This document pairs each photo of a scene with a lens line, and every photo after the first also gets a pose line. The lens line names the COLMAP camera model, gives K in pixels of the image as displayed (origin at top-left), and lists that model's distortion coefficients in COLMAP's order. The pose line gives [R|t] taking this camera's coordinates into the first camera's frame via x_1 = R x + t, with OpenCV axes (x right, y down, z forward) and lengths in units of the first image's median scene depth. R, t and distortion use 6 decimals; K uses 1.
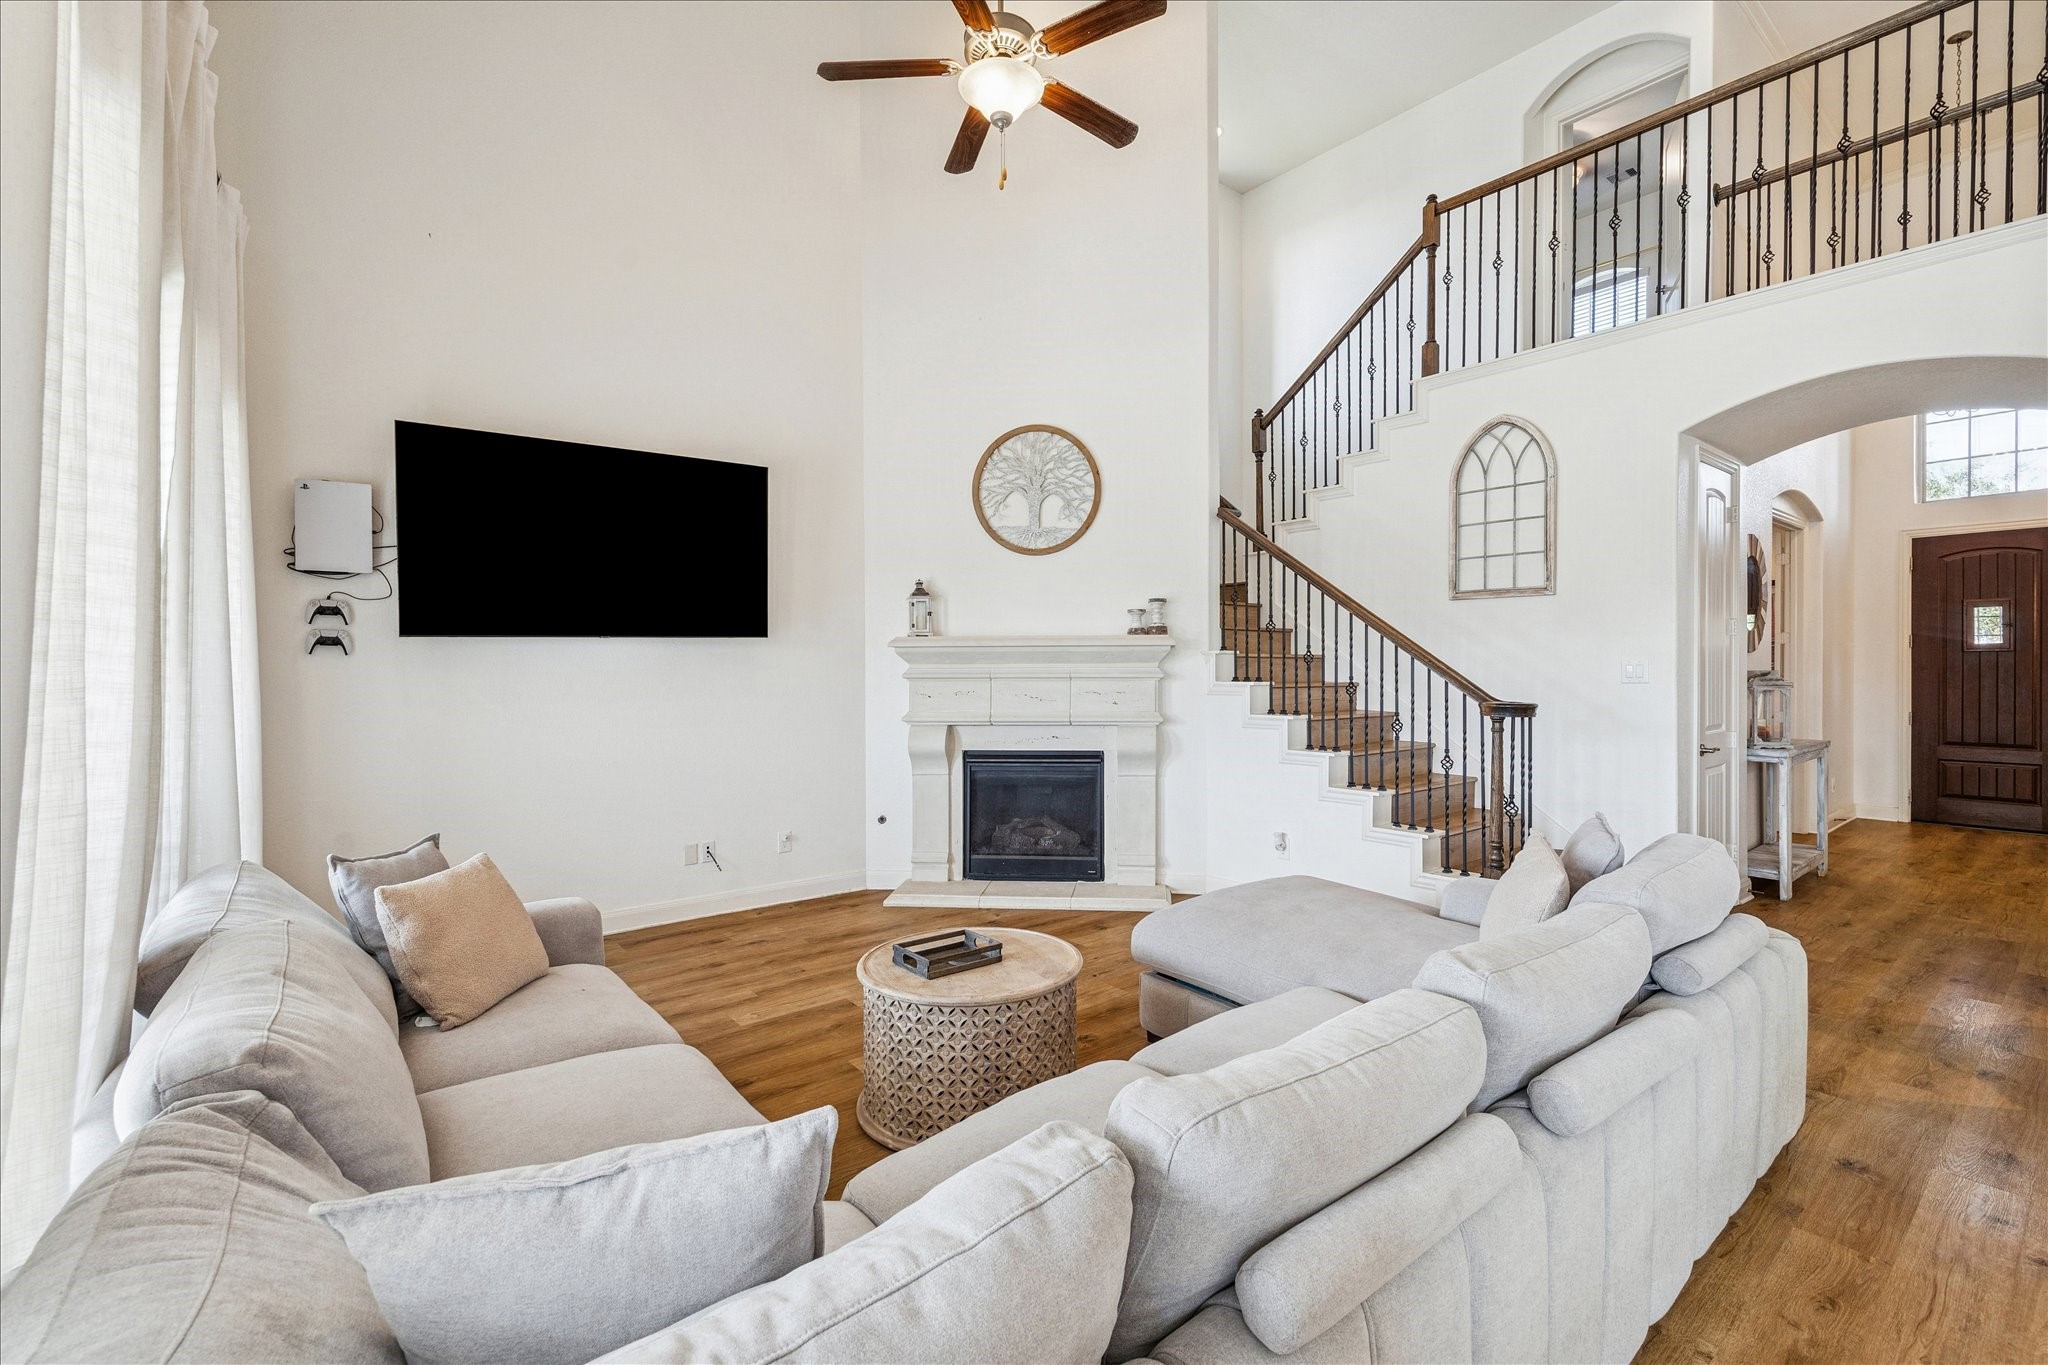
lens RADIAL K [[871.7, 0, 1045.0], [0, 871.7, 672.6], [0, 0, 1]] dist [0.002096, 0.000069]
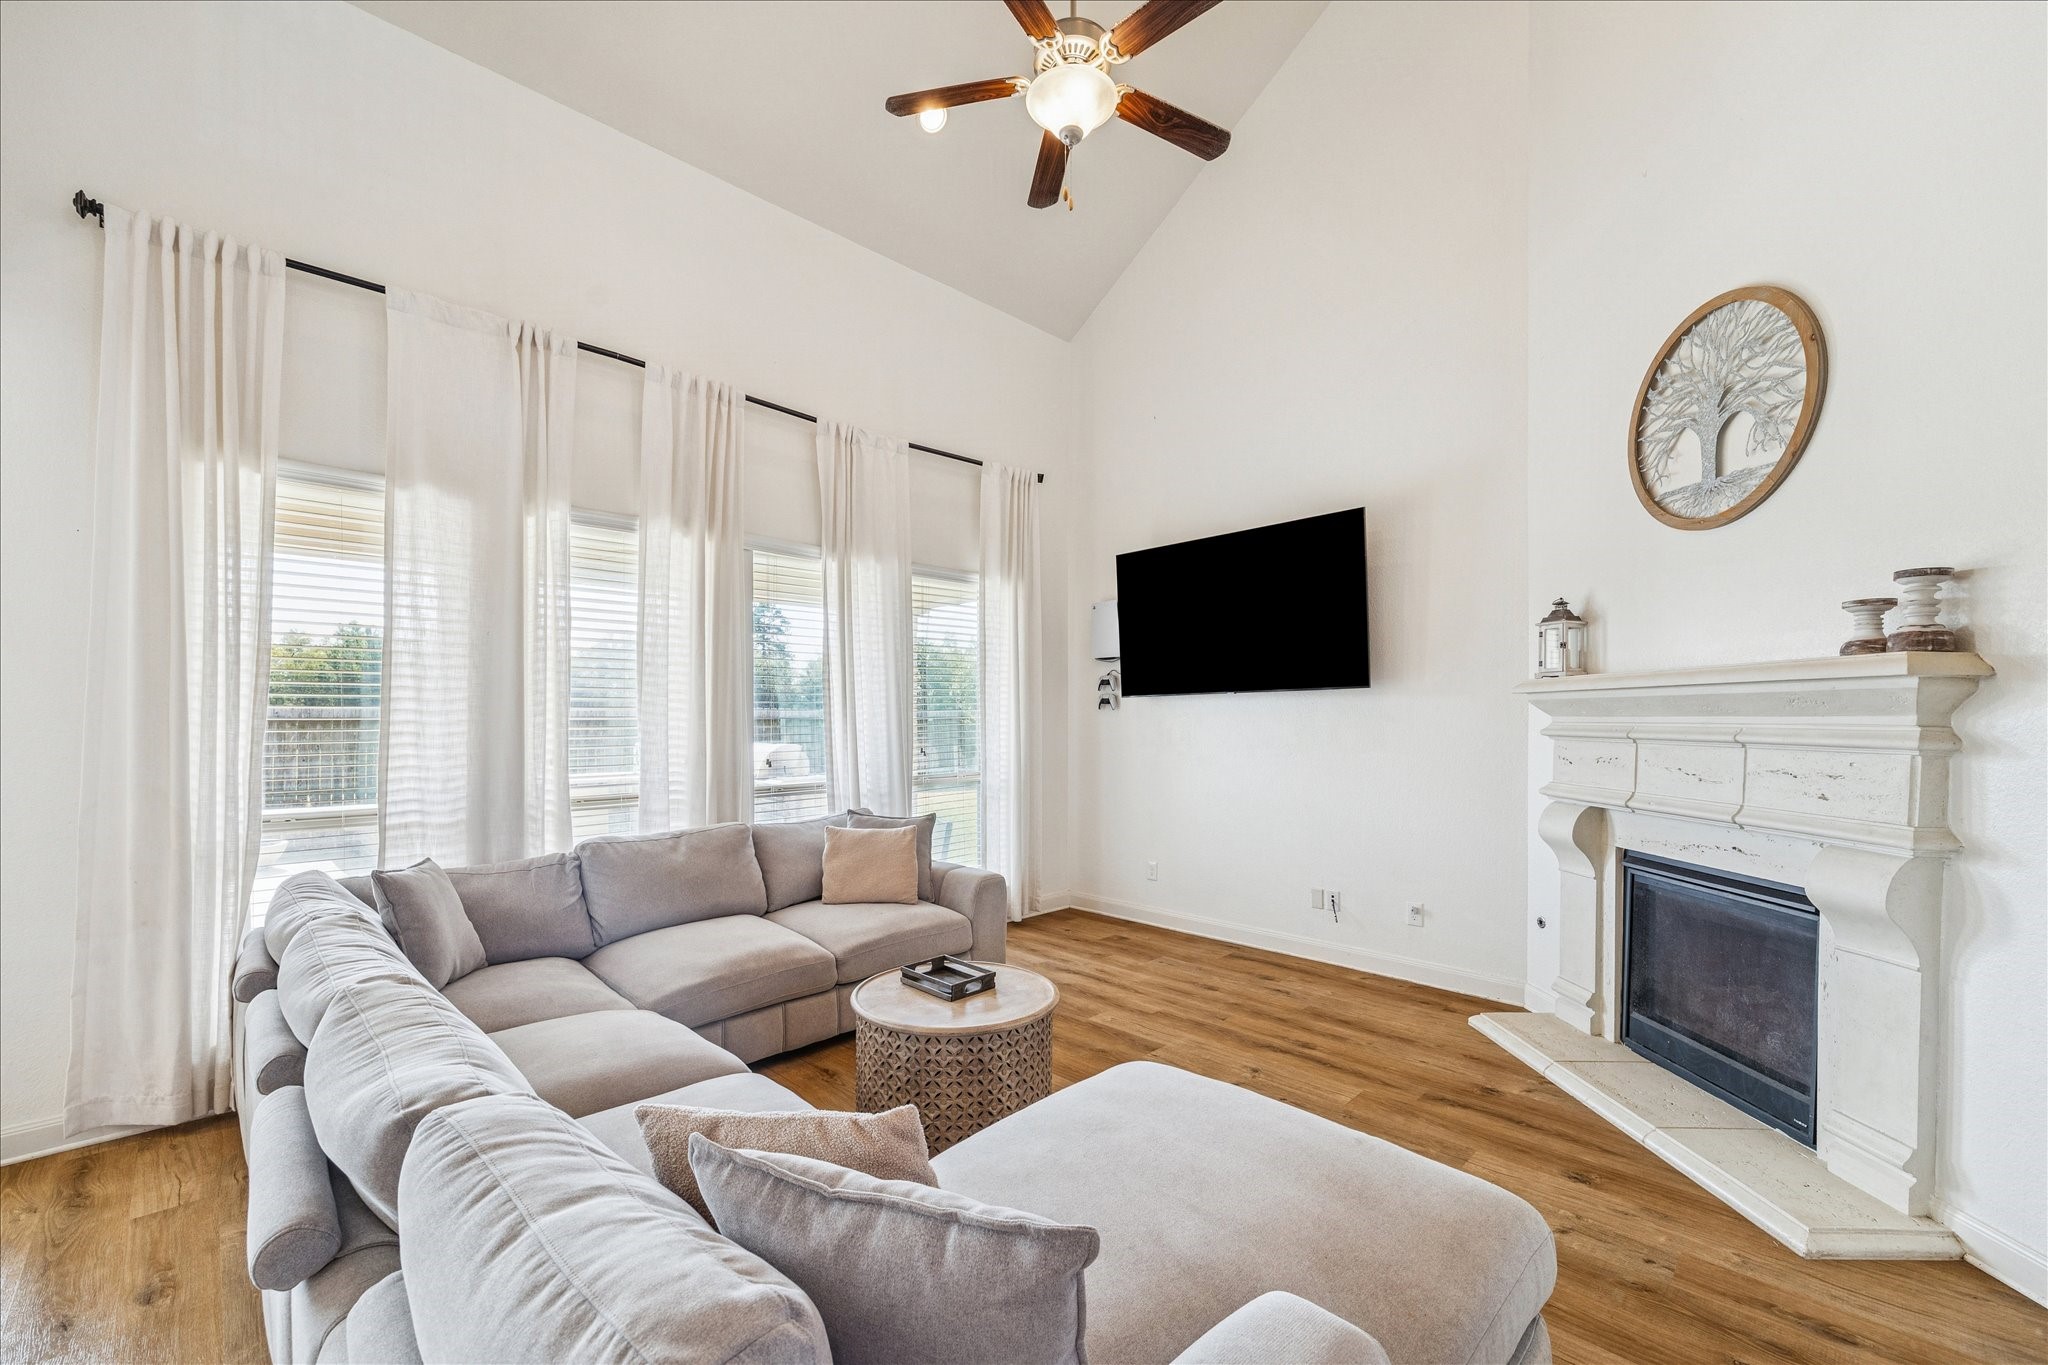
lens RADIAL K [[837.4, 0, 1059.9], [0, 837.4, 722.2], [0, 0, 1]] dist [0.000714, -0.000041]
pose [[0.123447, 0.010223, -0.992299, 0.493935], [-0.007905, 0.999925, 0.009318, -0.008146], [0.992320, 0.006694, 0.123518, 0.514418]]
